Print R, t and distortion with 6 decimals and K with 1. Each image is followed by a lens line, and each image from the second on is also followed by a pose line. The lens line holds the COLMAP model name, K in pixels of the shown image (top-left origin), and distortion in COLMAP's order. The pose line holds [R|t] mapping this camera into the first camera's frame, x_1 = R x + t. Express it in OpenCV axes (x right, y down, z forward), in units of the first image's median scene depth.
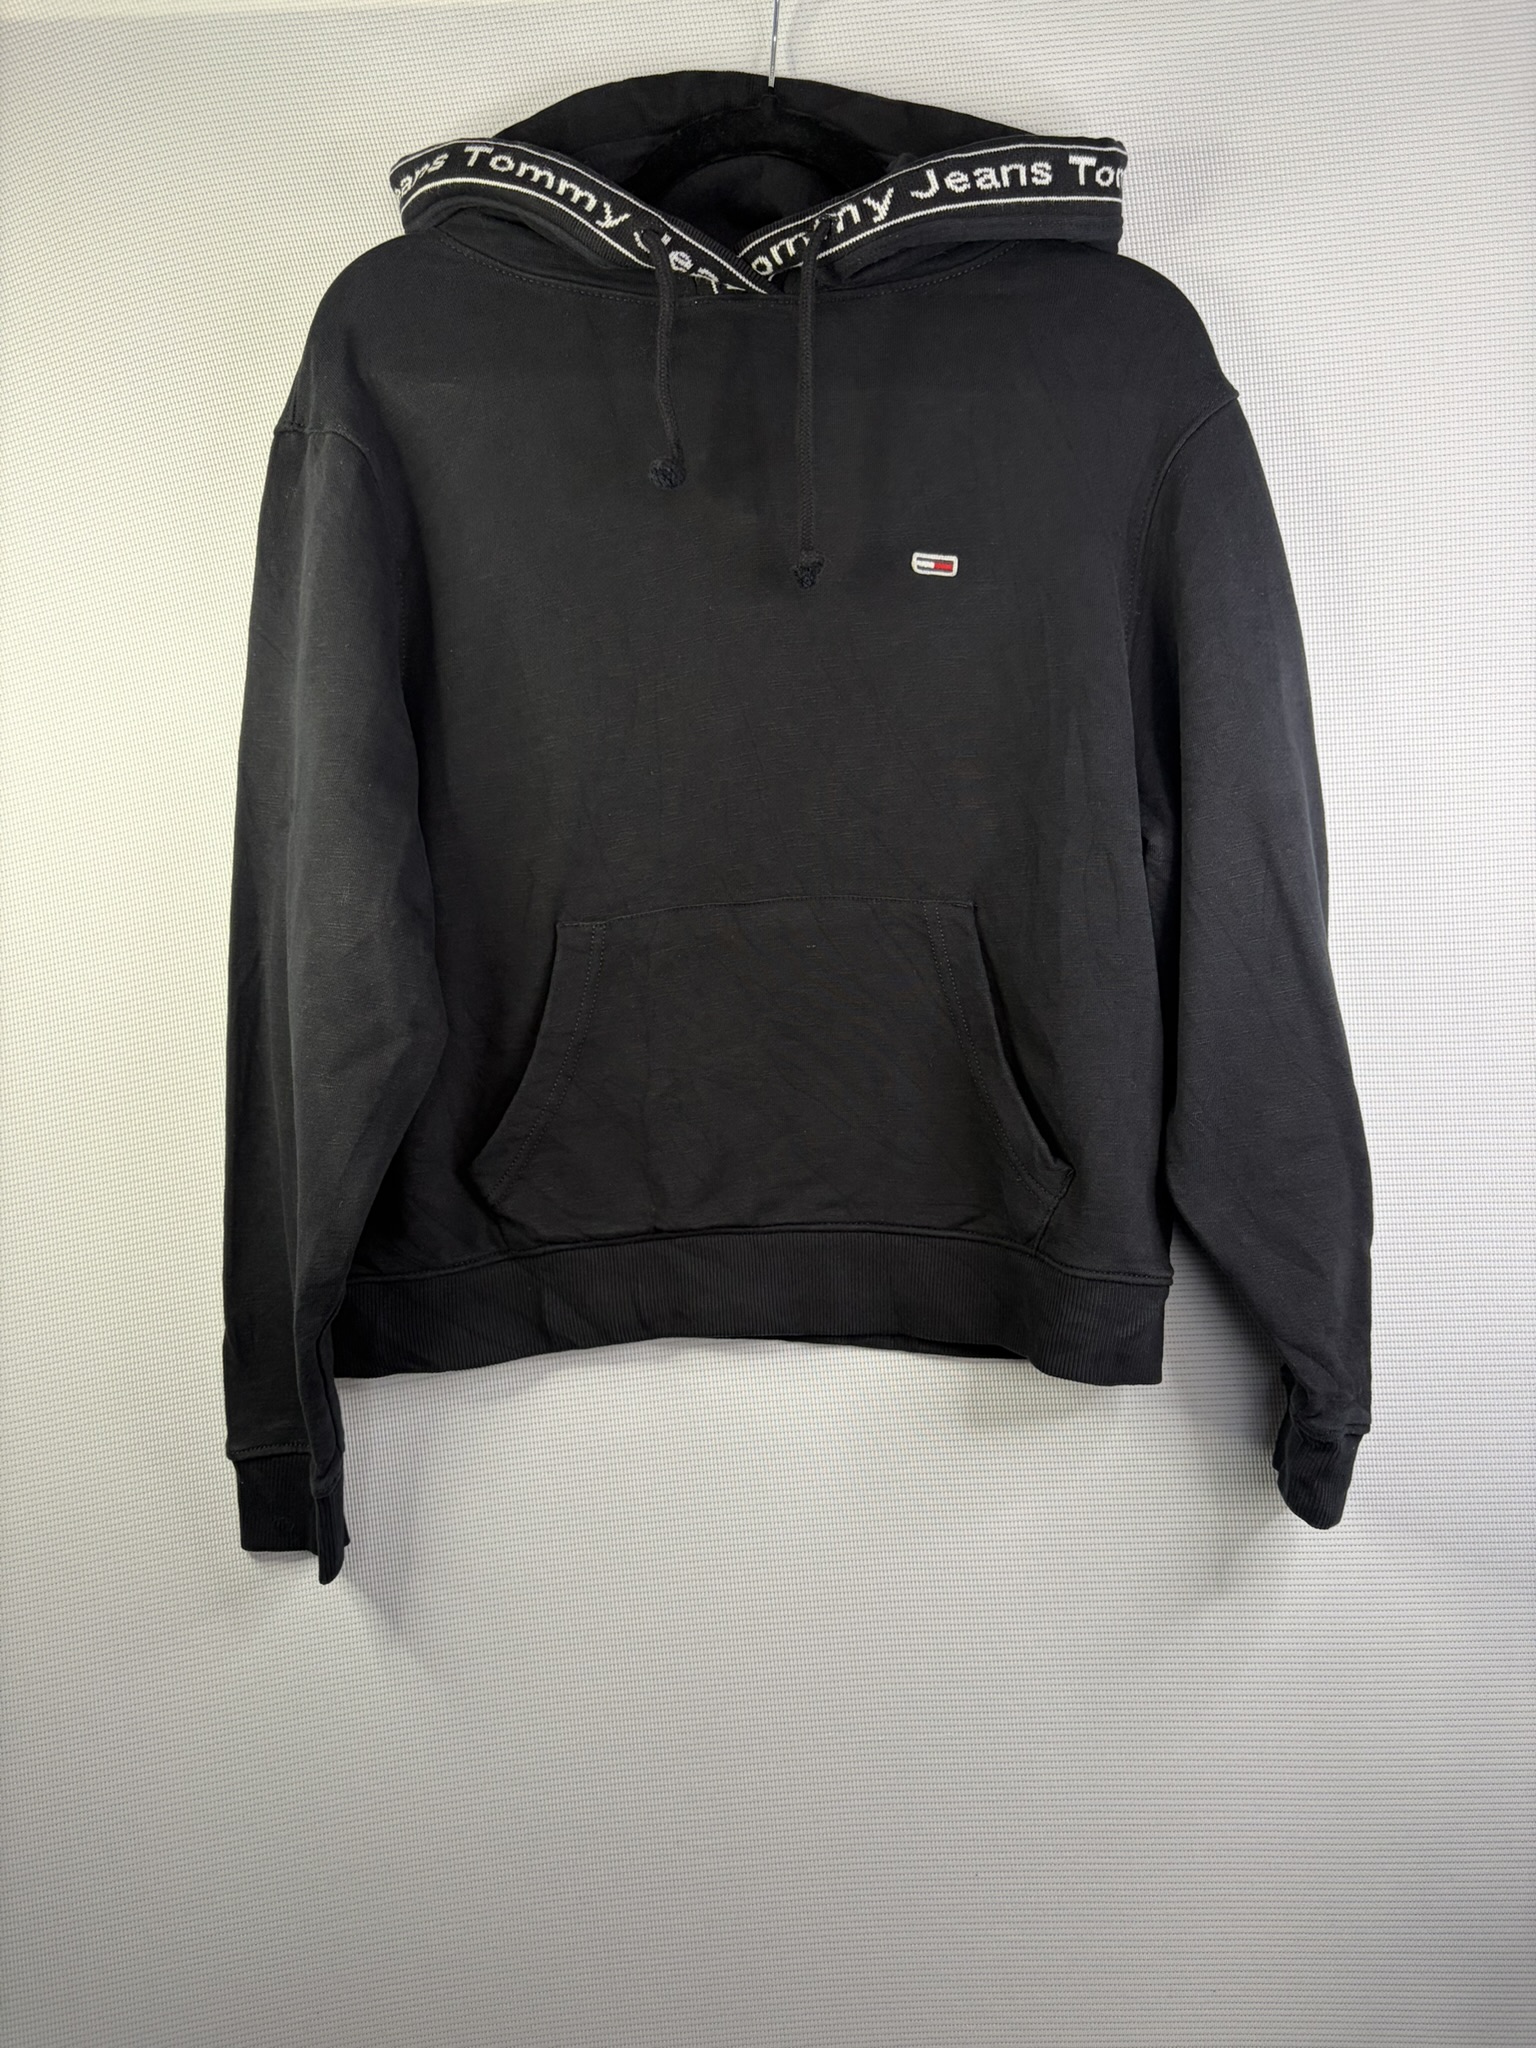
lens RADIAL K [[1521.3, 0, 791.1], [0, 1521.3, 1052.7], [0, 0, 1]] dist [0.013342, -0.050747]
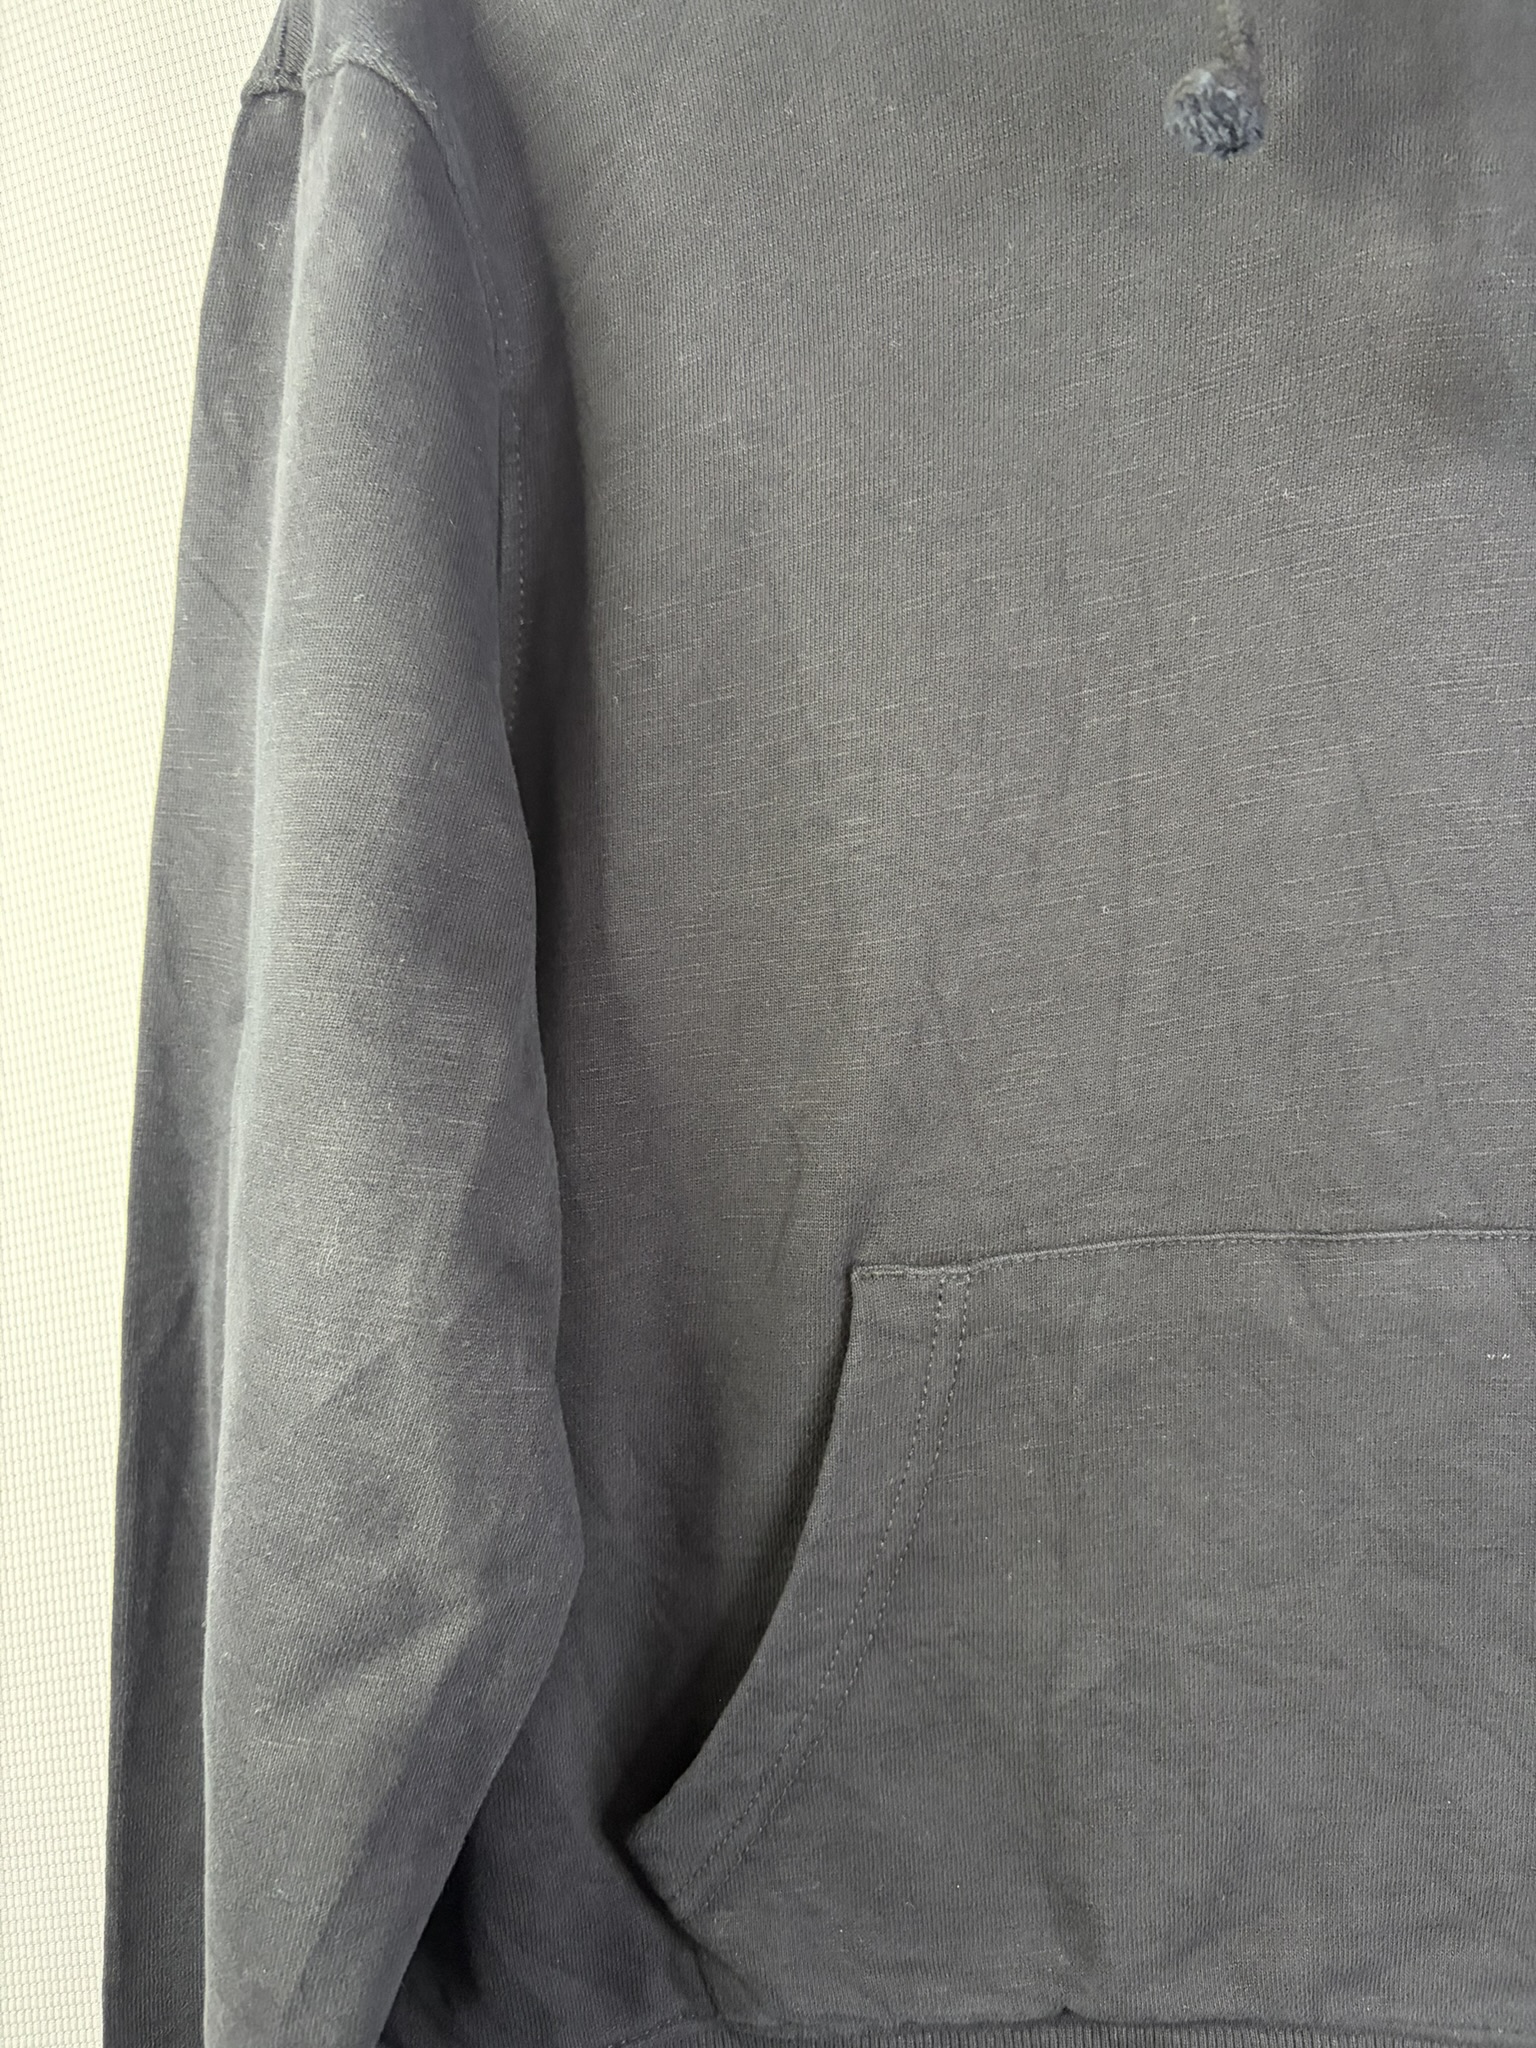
lens RADIAL K [[1521.3, 0, 761.4], [0, 1521.3, 1022.2], [0, 0, 1]] dist [0.013342, -0.050747]
pose [[0.986422, 0.037321, -0.159936, -0.116668], [-0.034231, 0.999171, 0.022038, -0.161744], [0.160626, -0.016264, 0.986881, 0.595833]]
